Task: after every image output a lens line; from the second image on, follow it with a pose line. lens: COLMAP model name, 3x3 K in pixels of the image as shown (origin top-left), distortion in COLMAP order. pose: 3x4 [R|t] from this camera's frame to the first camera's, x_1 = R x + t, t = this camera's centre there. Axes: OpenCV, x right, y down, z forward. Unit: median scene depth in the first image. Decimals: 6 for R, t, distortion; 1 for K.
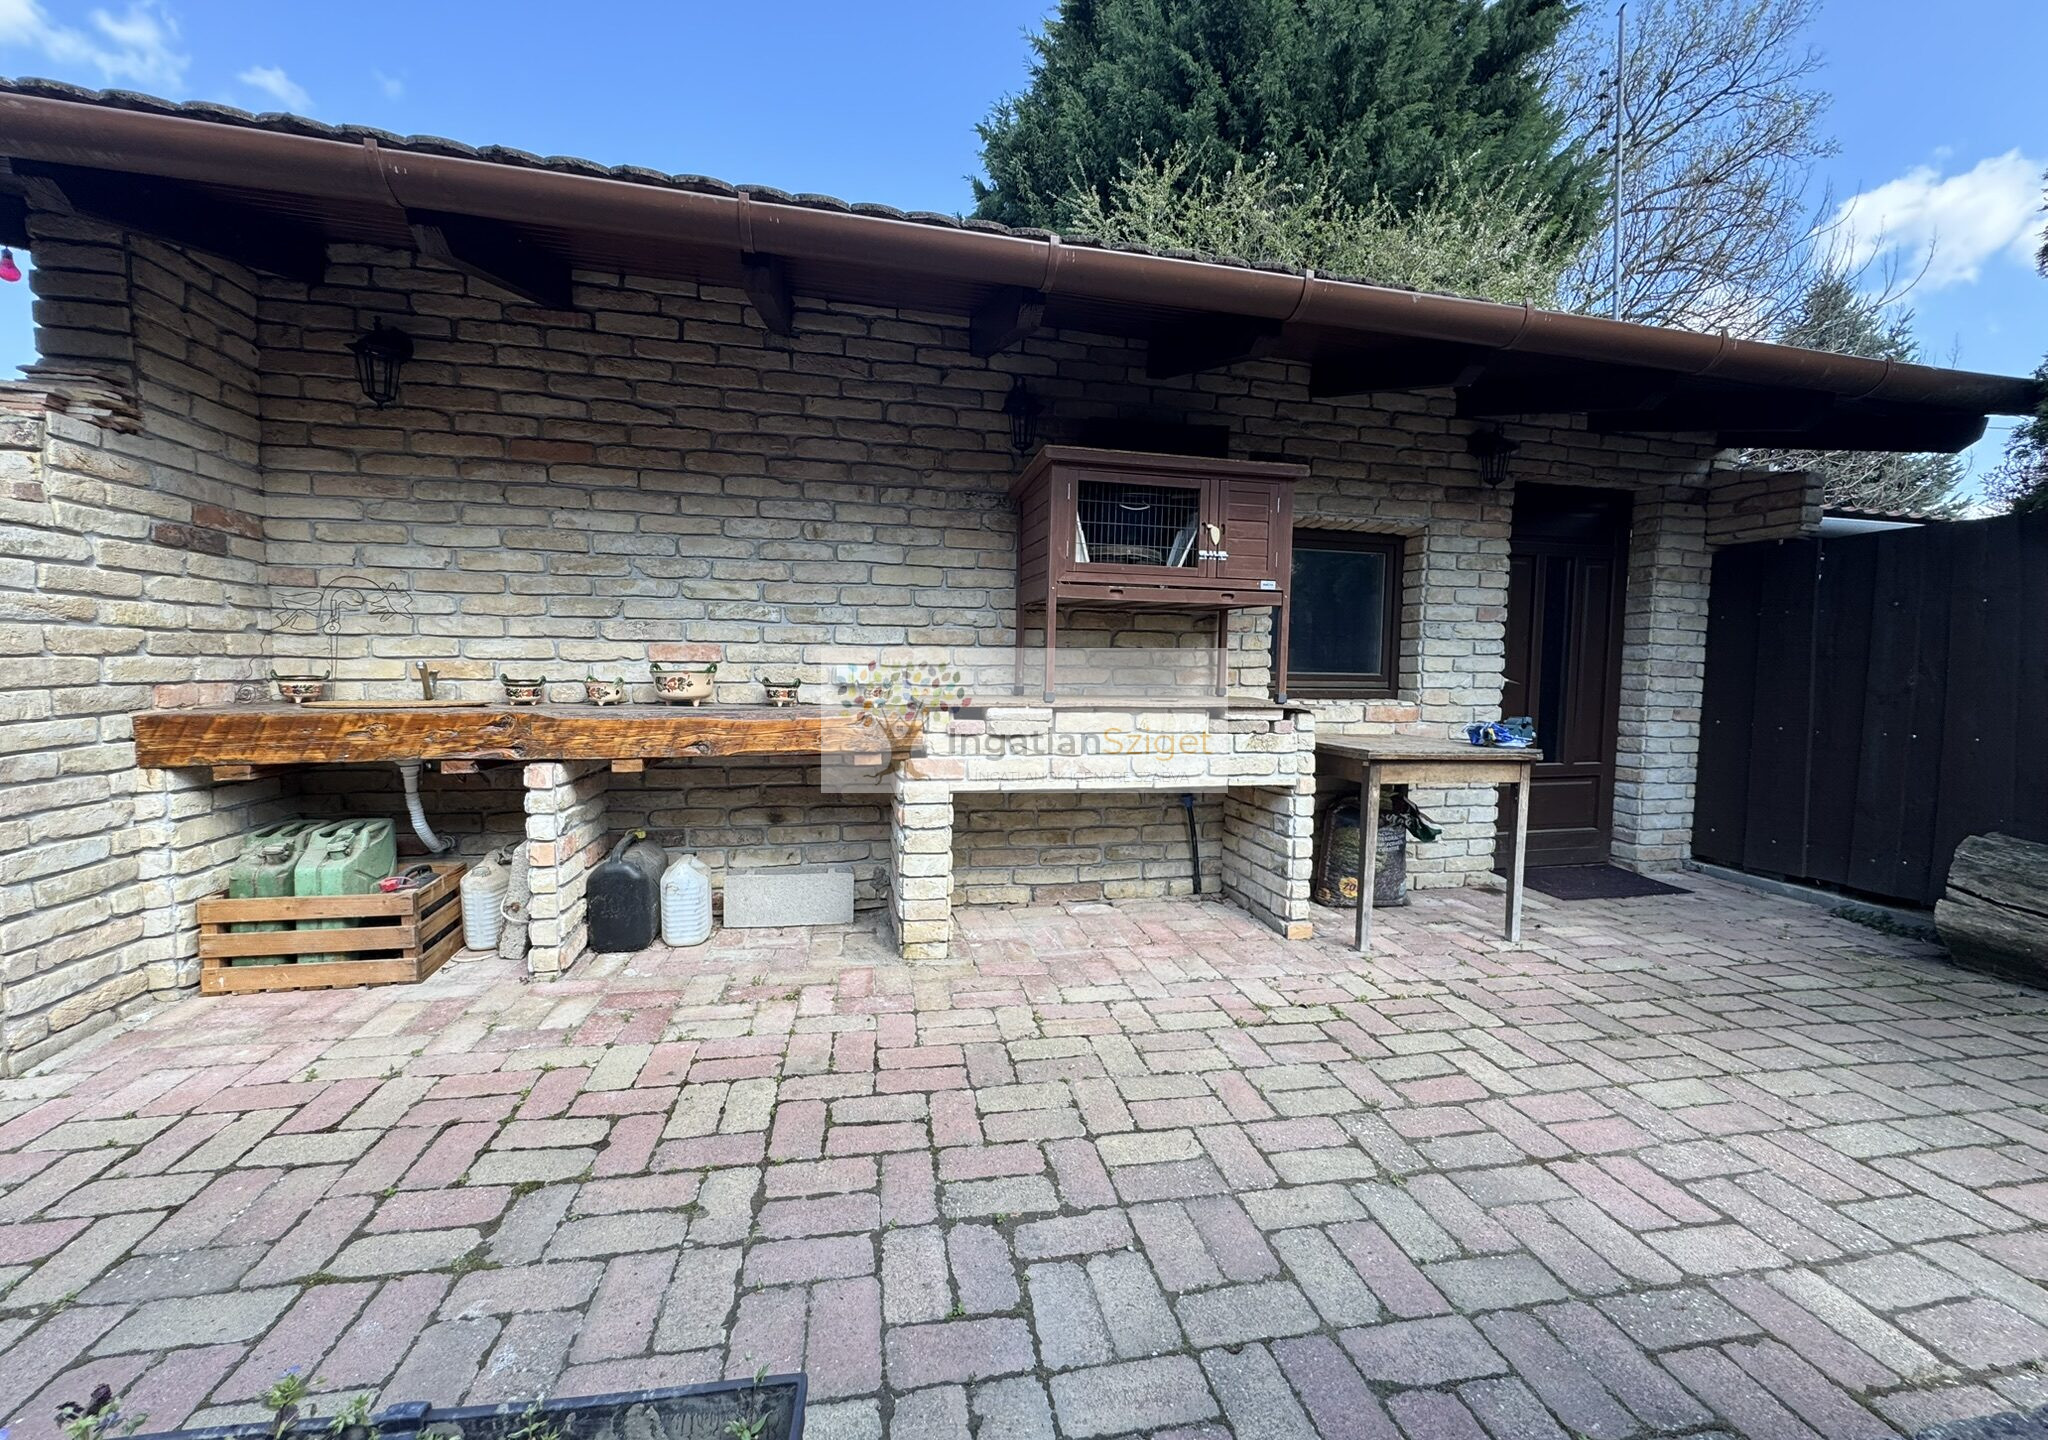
lens RADIAL K [[807.3, 0, 1029.0], [0, 807.3, 701.4], [0, 0, 1]] dist [-0.002475, 0.000094]
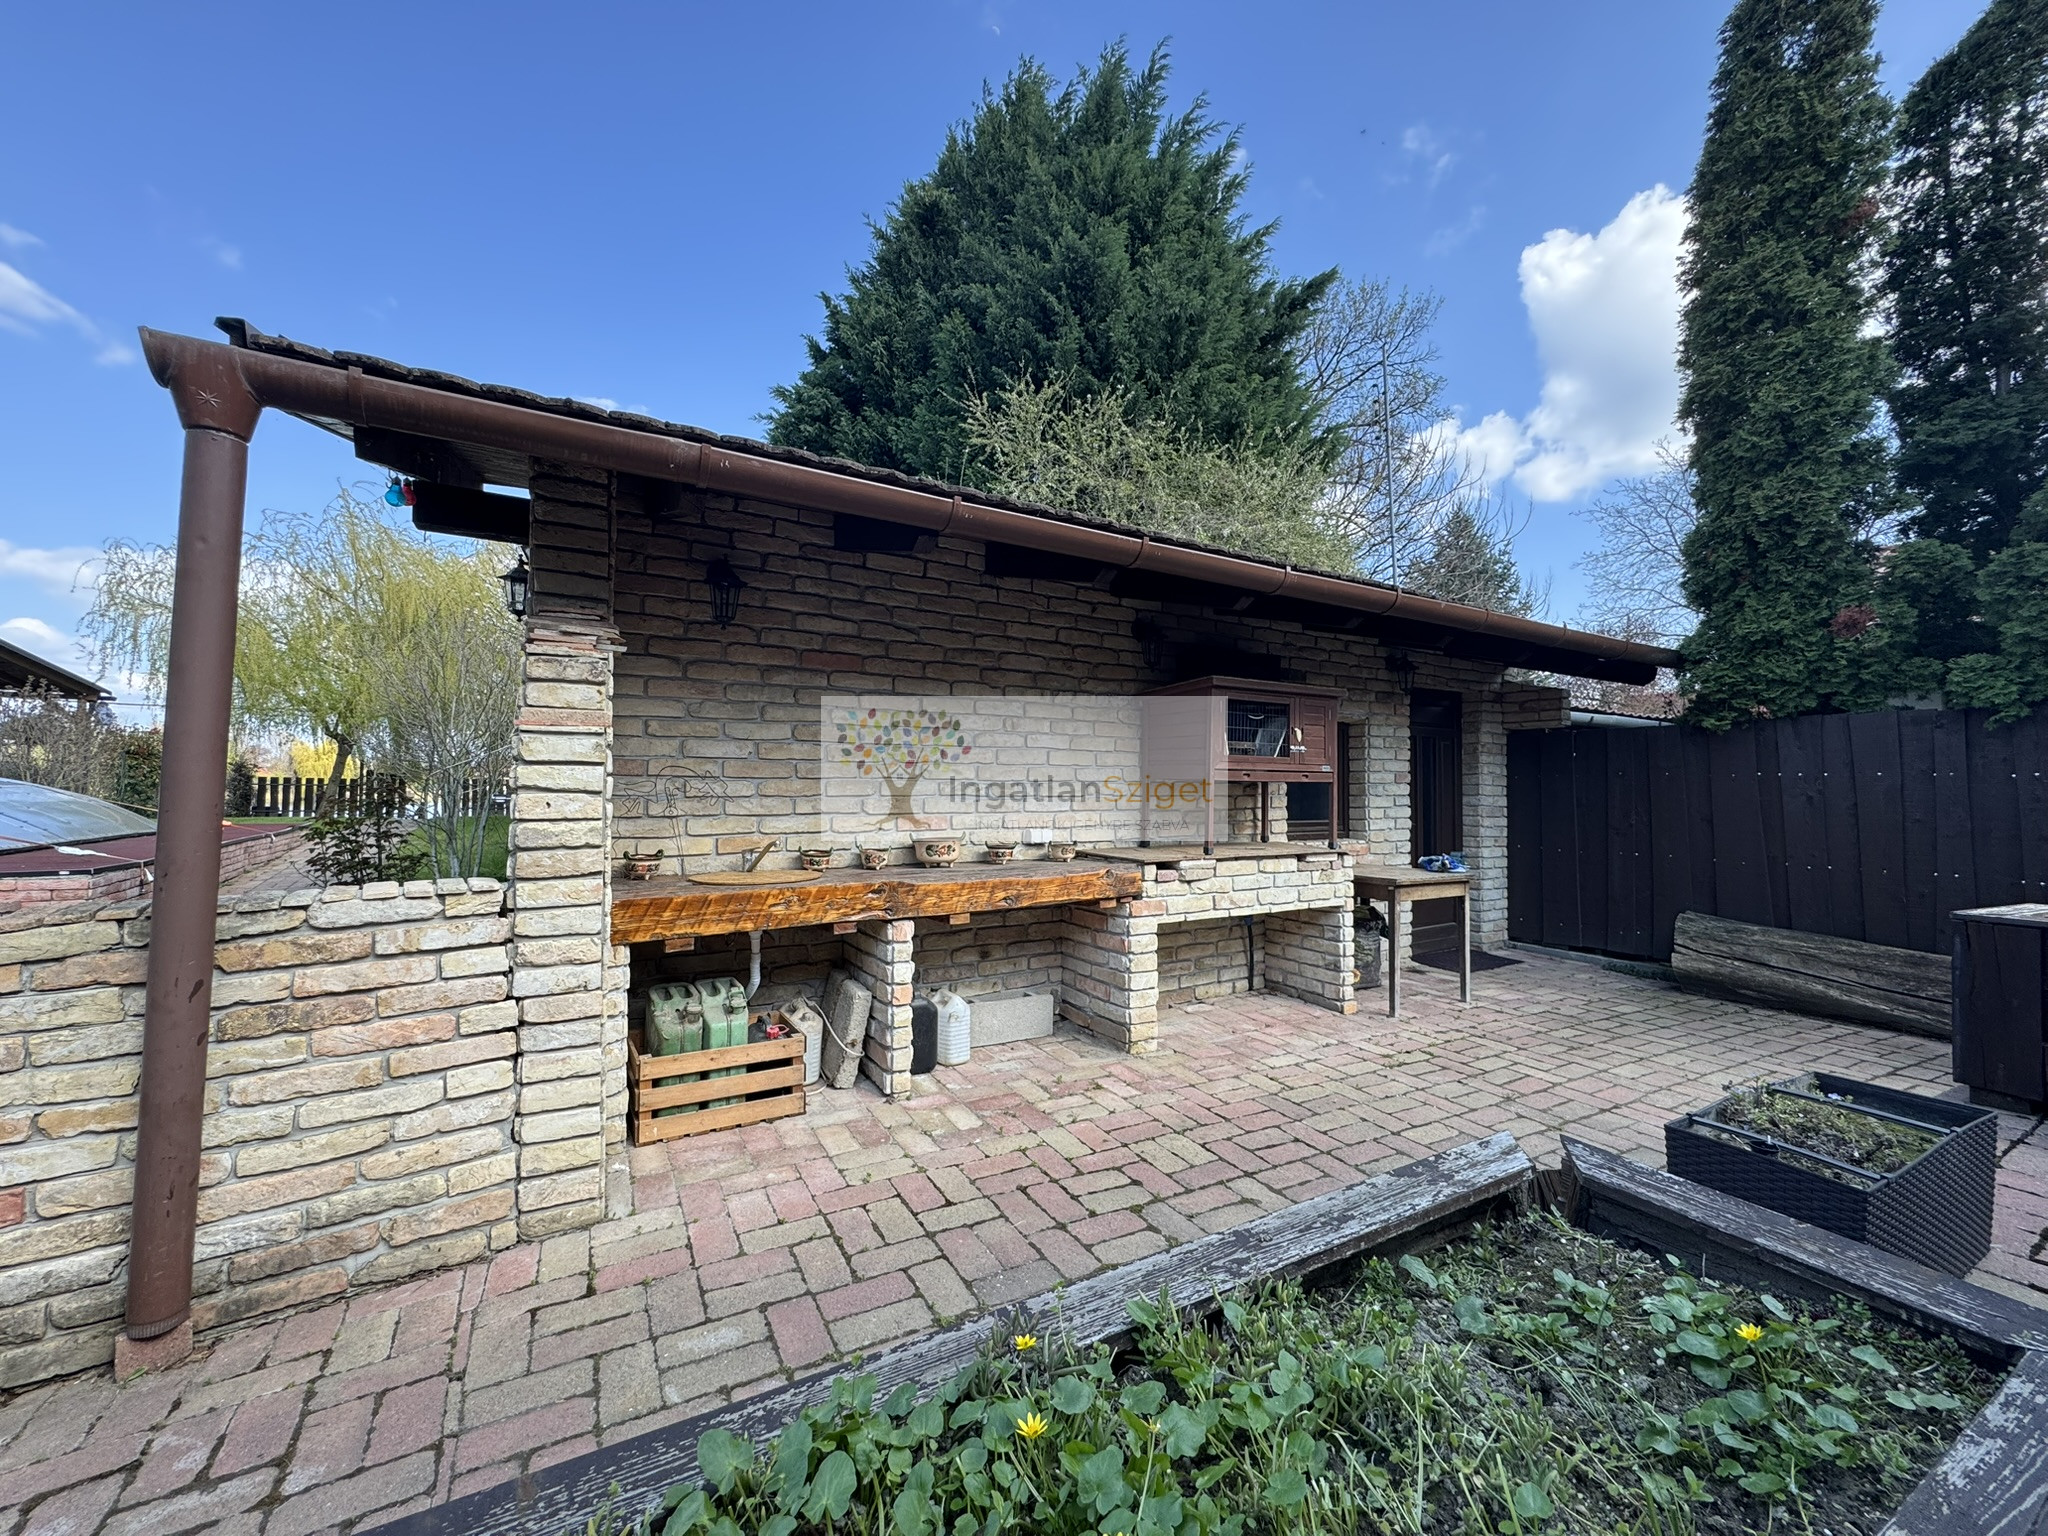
lens RADIAL K [[802.6, 0, 1020.2], [0, 802.6, 750.0], [0, 0, 1]] dist [-0.001362, 0.000057]
pose [[0.953793, 0.003767, 0.300441, -0.653964], [0.023473, 0.995931, -0.087007, -0.061220], [-0.299546, 0.090039, 0.949824, -0.217407]]
